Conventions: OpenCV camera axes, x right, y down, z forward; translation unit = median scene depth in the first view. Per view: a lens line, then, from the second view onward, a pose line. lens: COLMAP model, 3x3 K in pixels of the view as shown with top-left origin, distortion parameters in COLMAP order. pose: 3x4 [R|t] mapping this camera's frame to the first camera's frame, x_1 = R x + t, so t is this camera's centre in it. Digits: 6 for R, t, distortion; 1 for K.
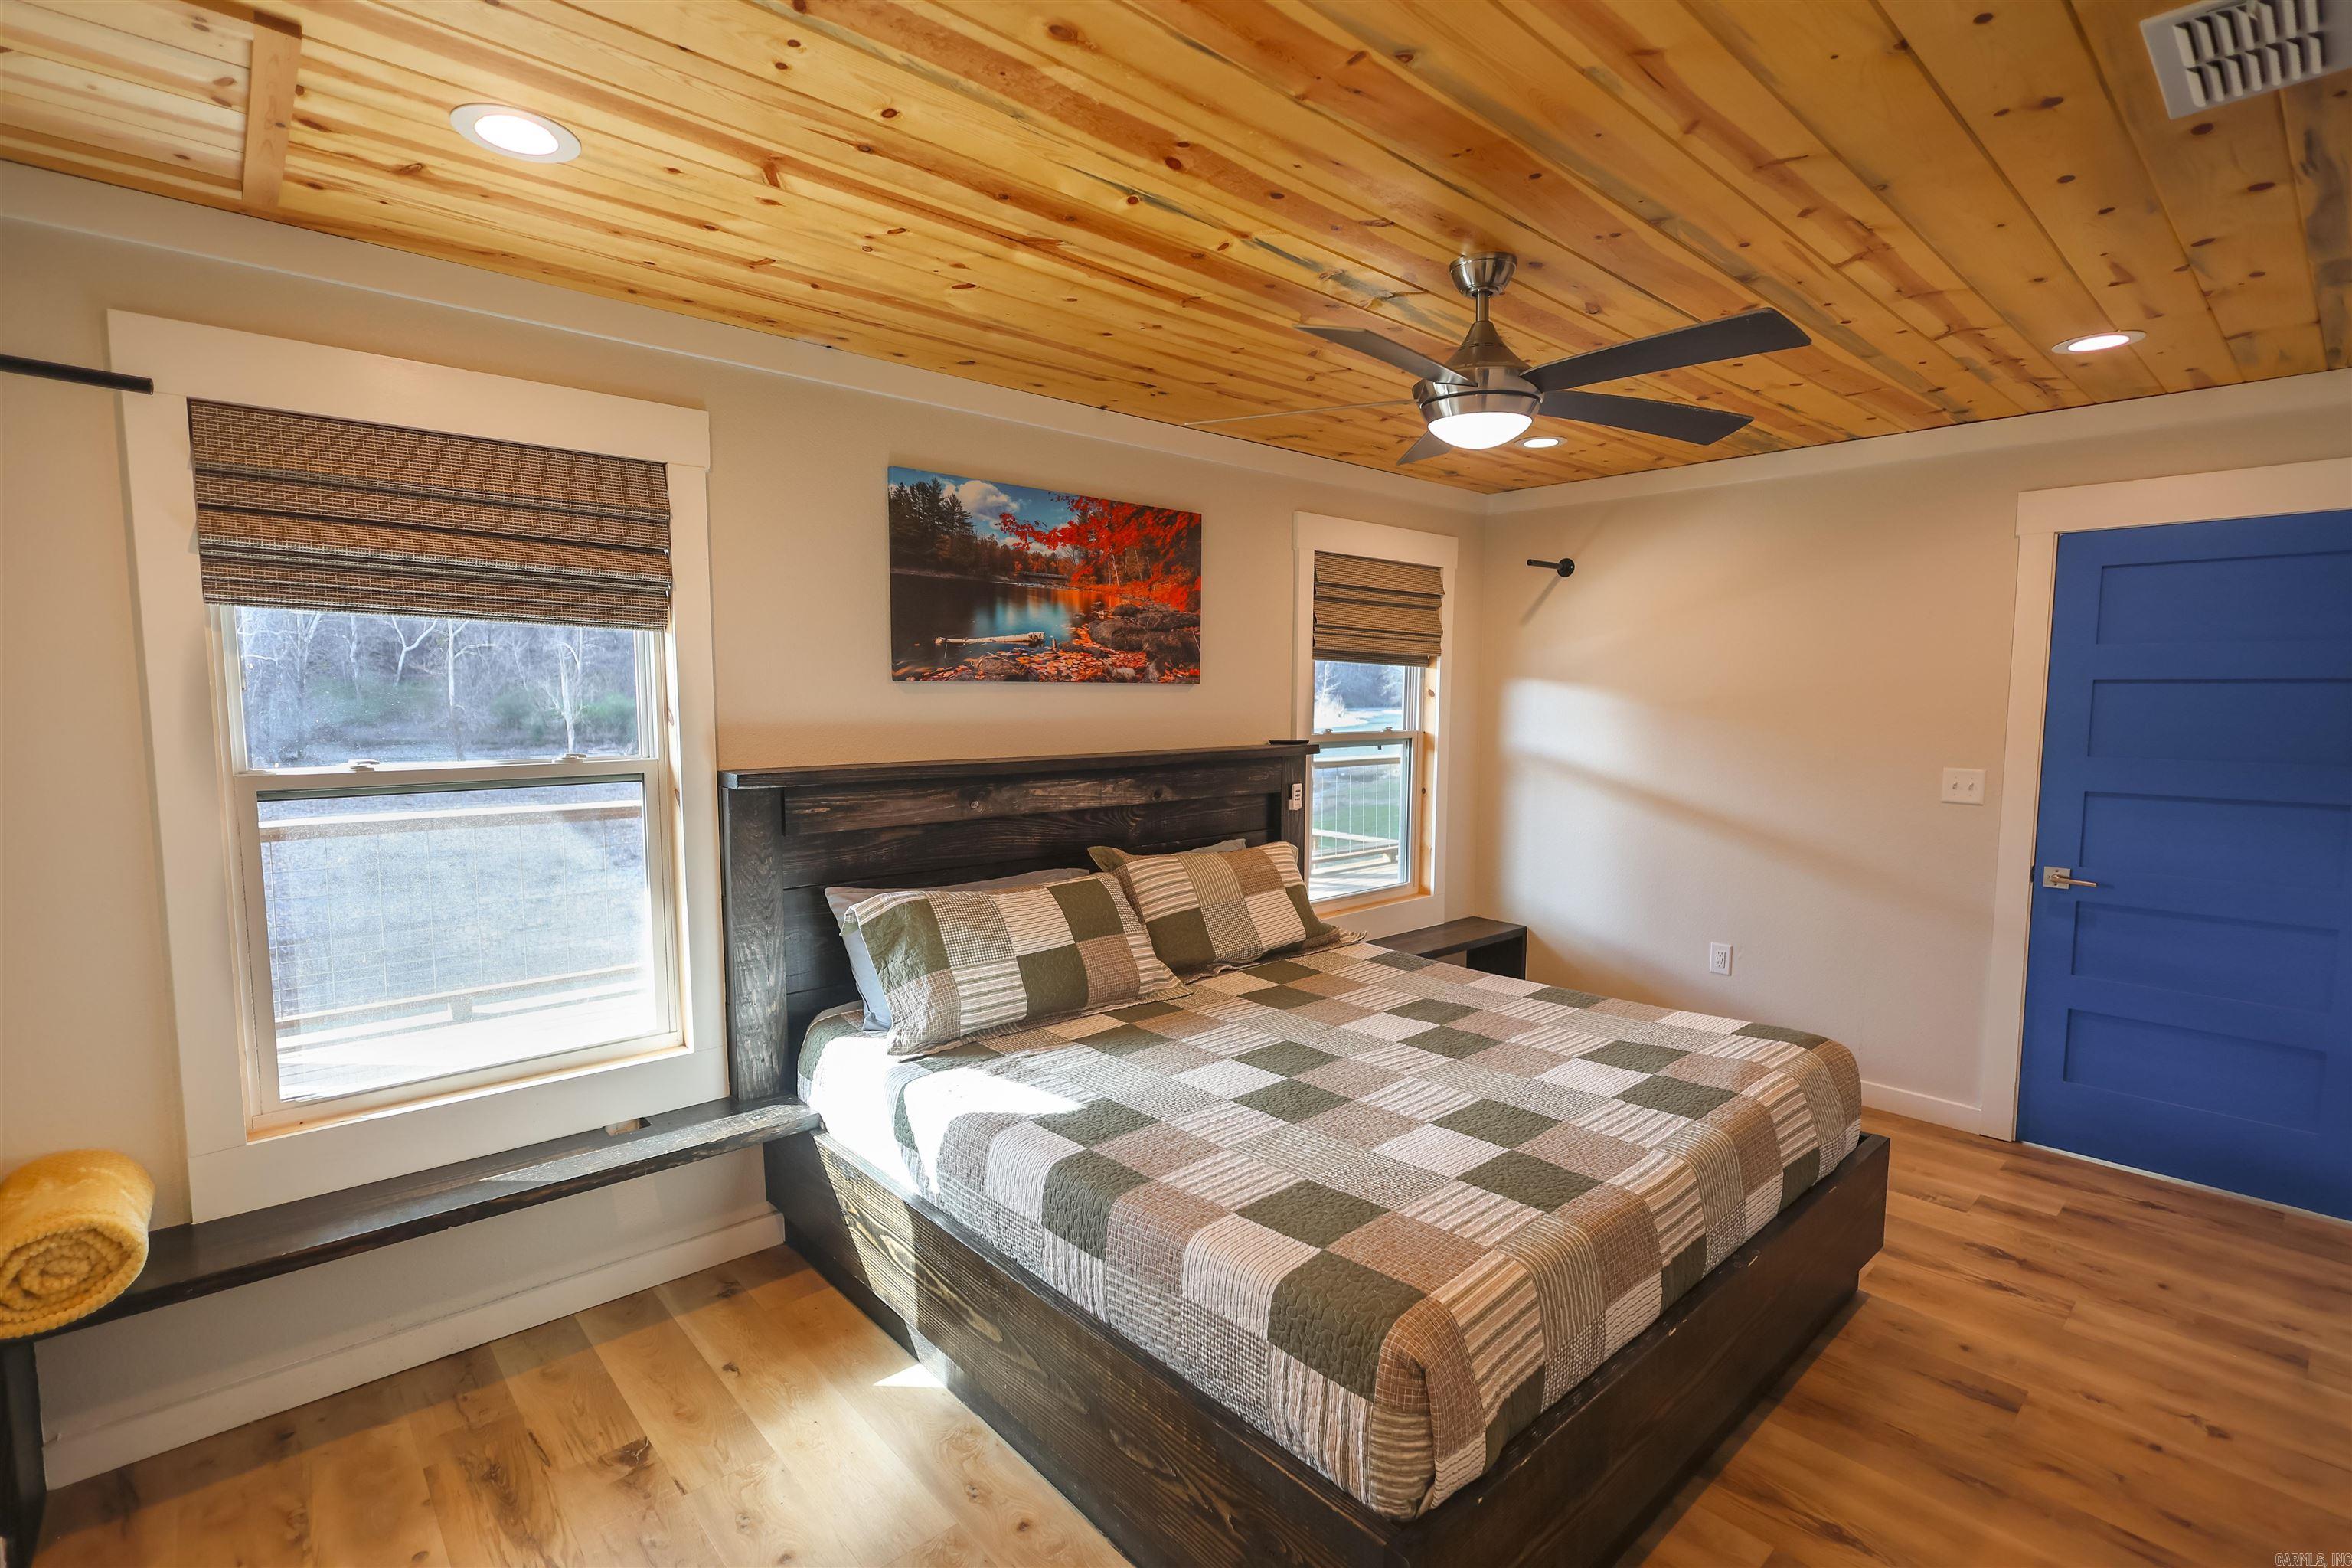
lens RADIAL K [[1090.8, 0, 1172.7], [0, 1090.8, 776.1], [0, 0, 1]] dist [-0.002582, 0.001874]
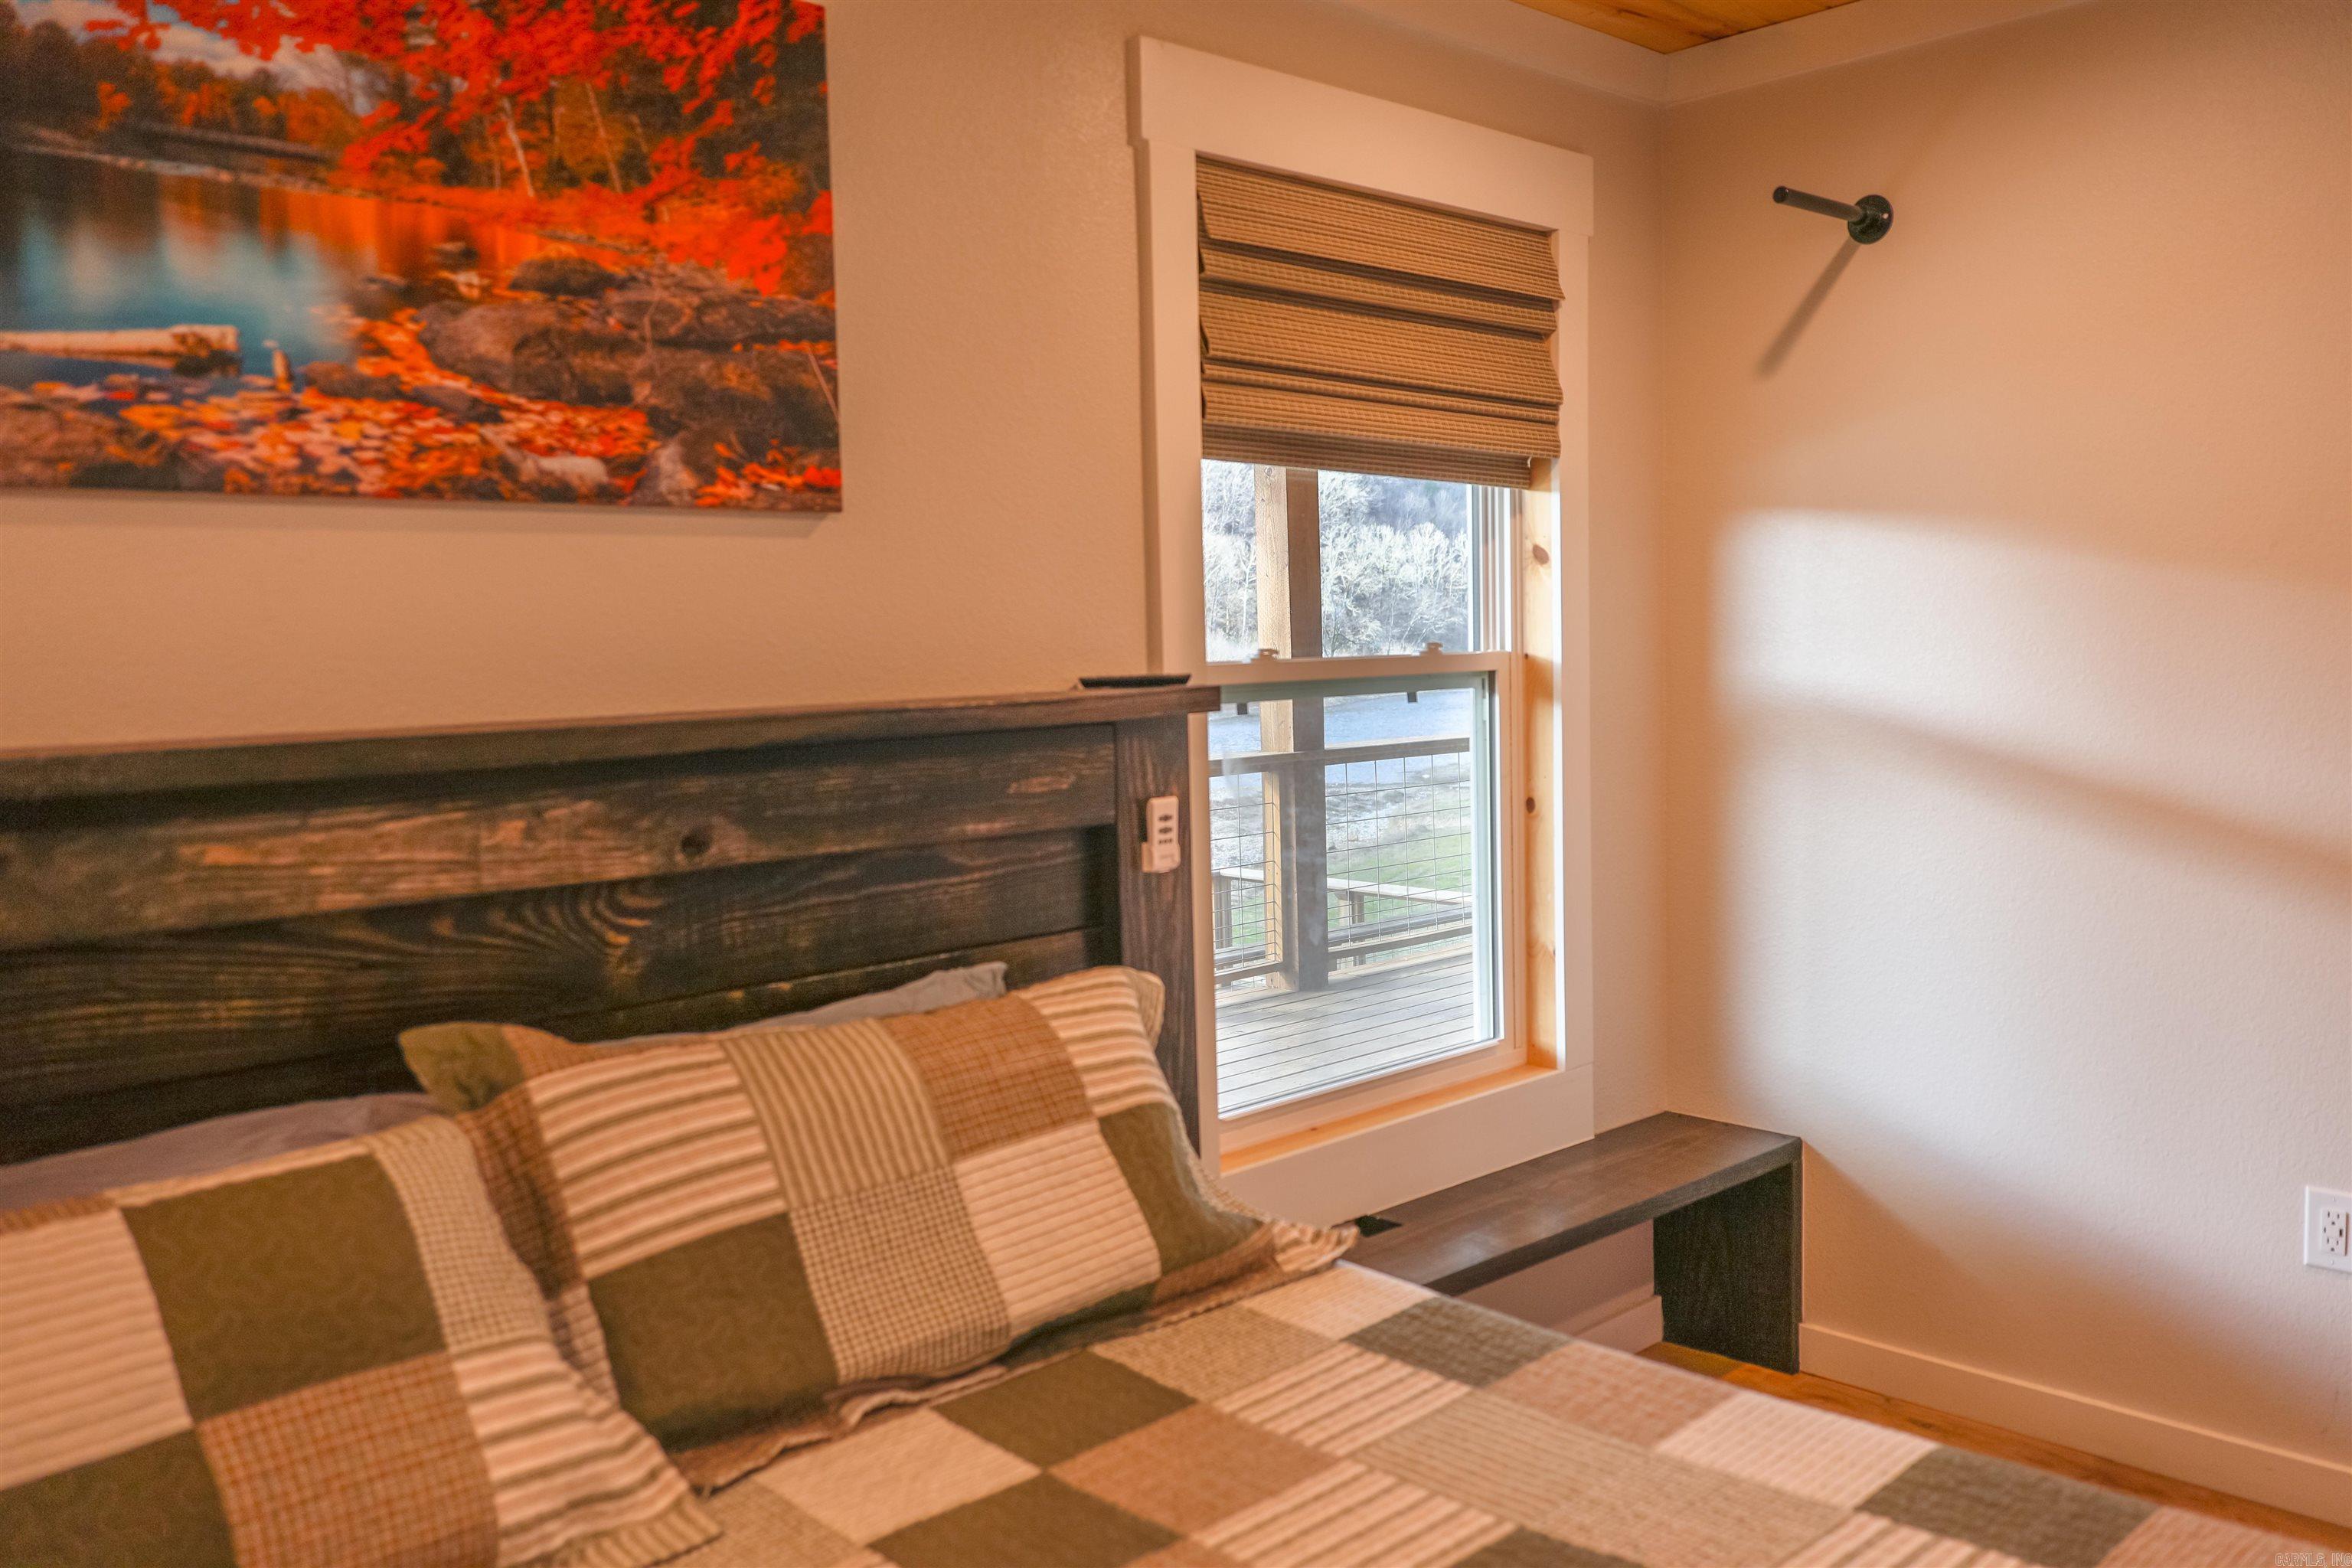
lens RADIAL K [[1888.8, 0, 1172.3], [0, 1888.8, 777.5], [0, 0, 1]] dist [-0.004355, -0.022087]
pose [[0.999211, -0.033581, 0.021203, 0.118893], [0.033715, 0.999414, -0.005949, 0.004808], [-0.020990, 0.006660, 0.999757, 0.438932]]
